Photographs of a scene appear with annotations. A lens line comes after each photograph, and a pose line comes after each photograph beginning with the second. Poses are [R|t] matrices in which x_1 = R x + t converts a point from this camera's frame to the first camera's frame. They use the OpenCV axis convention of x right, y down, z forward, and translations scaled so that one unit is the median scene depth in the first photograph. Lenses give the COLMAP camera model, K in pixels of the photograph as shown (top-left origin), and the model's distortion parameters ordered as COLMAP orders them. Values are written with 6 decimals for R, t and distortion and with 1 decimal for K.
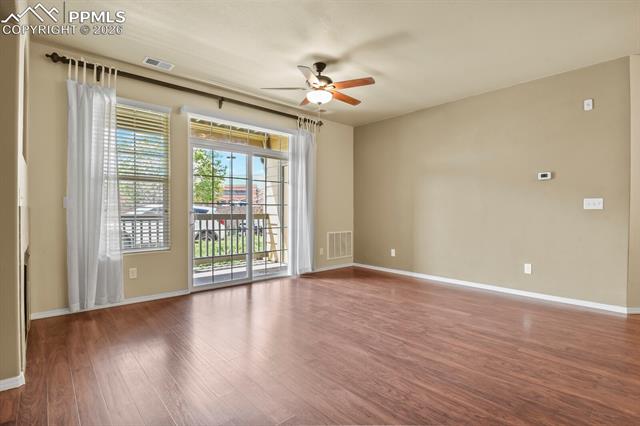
lens RADIAL K [[312.6, 0, 322.2], [0, 312.6, 212.9], [0, 0, 1]] dist [-0.006043, -0.009381]
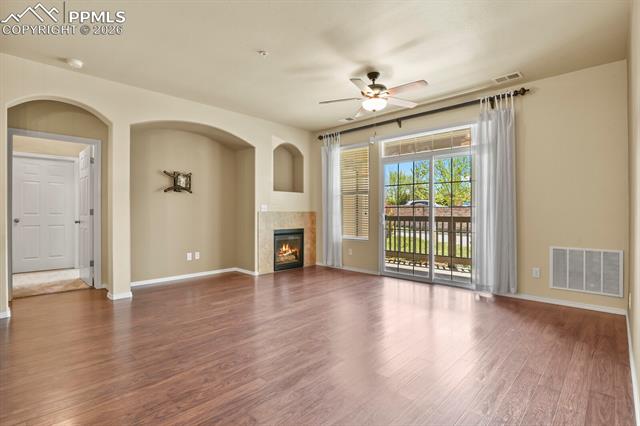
lens RADIAL K [[312.6, 0, 324.1], [0, 312.6, 211.0], [0, 0, 1]] dist [-0.006043, -0.009381]
pose [[0.078717, -0.005839, -0.996880, 1.043067], [-0.008422, 0.999943, -0.006522, -0.006977], [0.996861, 0.008909, 0.078664, 0.769107]]
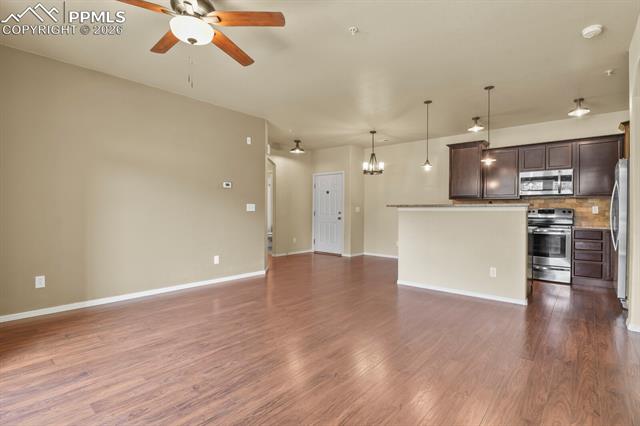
lens RADIAL K [[312.6, 0, 325.3], [0, 312.6, 211.7], [0, 0, 1]] dist [-0.006043, -0.009381]
pose [[-0.133130, -0.000673, 0.991098, -0.668013], [0.000759, 0.999999, 0.000781, -0.009252], [-0.991098, 0.000856, -0.133129, 0.834462]]
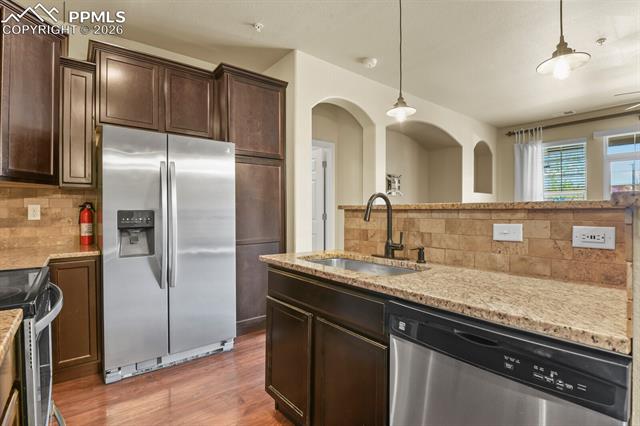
lens RADIAL K [[312.6, 0, 325.9], [0, 312.6, 210.9], [0, 0, 1]] dist [-0.006043, -0.009381]
pose [[-0.049647, -0.001212, -0.998766, 0.957422], [-0.004069, 0.999991, -0.001011, -0.025097], [0.998759, 0.004013, -0.049651, -0.017690]]
